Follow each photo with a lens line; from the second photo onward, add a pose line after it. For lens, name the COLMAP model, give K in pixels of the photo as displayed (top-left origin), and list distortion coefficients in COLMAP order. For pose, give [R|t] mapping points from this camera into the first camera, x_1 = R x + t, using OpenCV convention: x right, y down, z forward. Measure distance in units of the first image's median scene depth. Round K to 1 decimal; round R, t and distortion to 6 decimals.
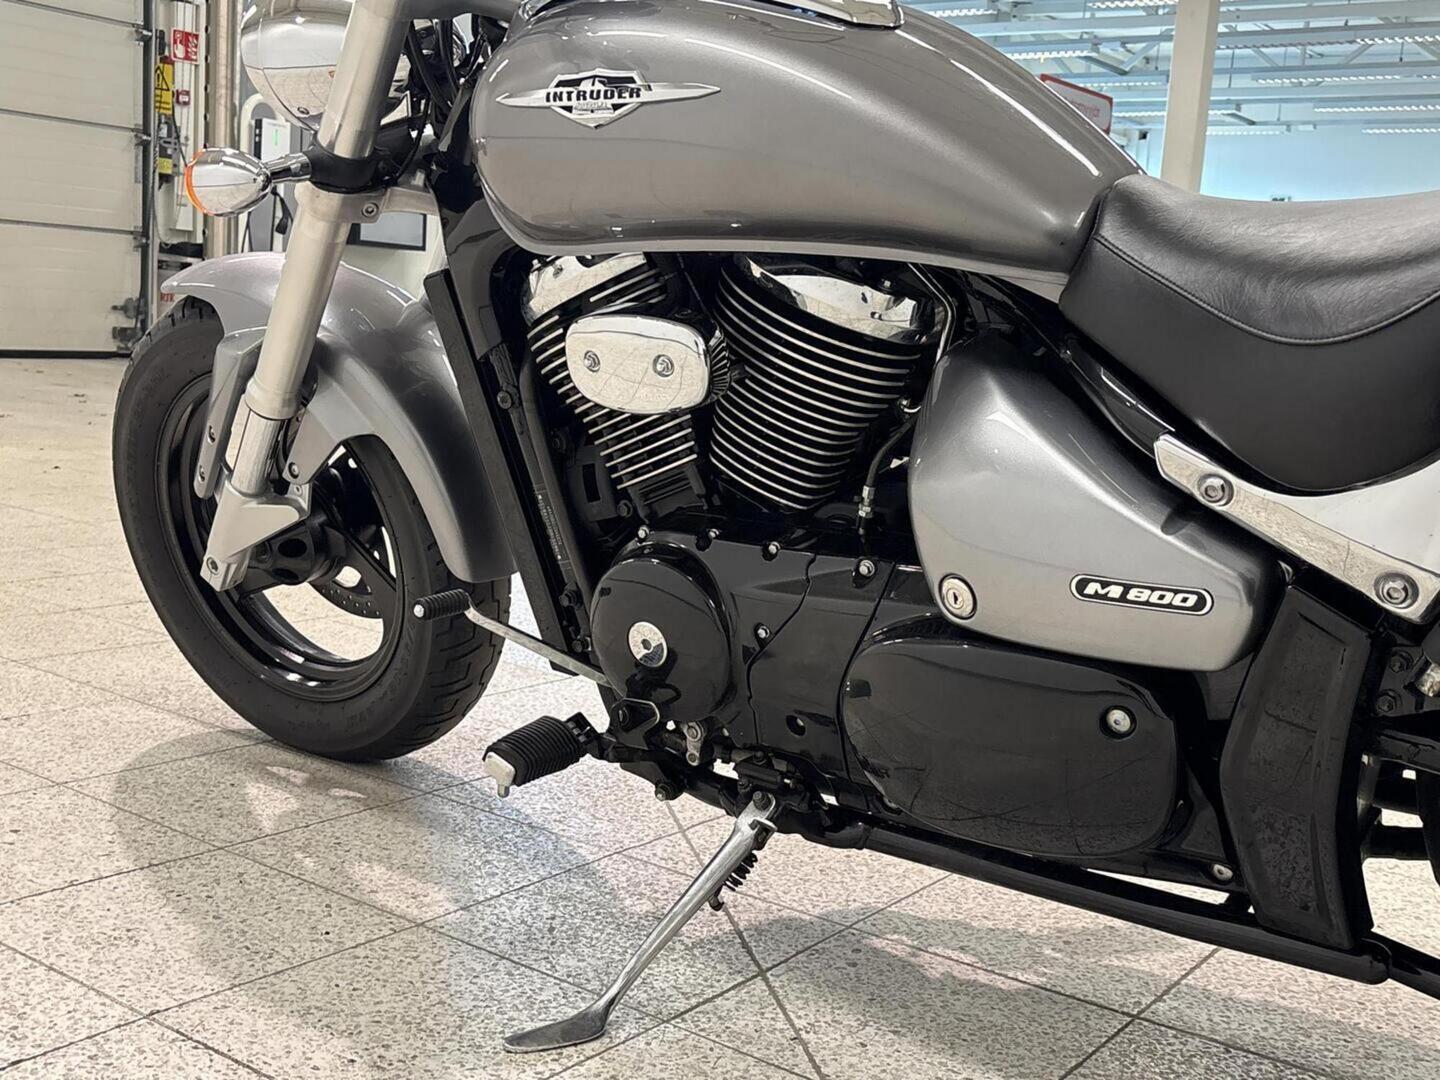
lens RADIAL K [[1657.5, 0, 720.0], [0, 1657.5, 540.0], [0, 0, 1]] dist [0.007161, 0.012074]
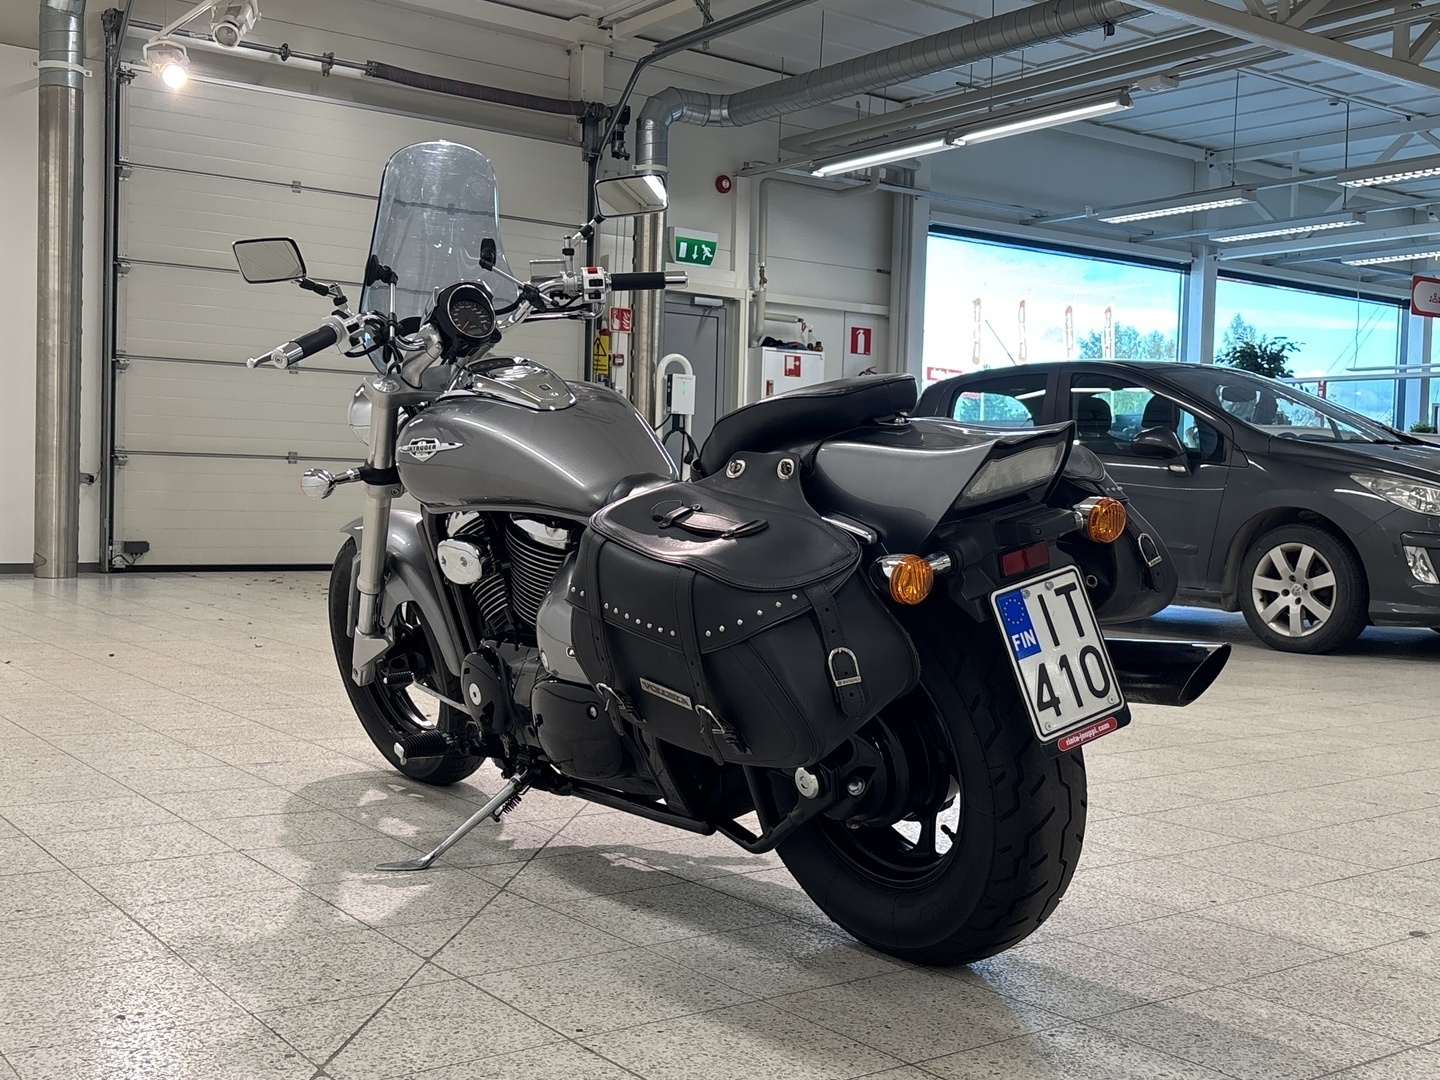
lens RADIAL K [[1675.7, 0, 719.1], [0, 1675.7, 537.5], [0, 0, 1]] dist [0.203632, -0.709281]
pose [[0.946097, -0.026373, -0.322808, 0.740014], [-0.013495, 0.992604, -0.120646, 0.092362], [0.323603, 0.118499, 0.938743, -0.730414]]
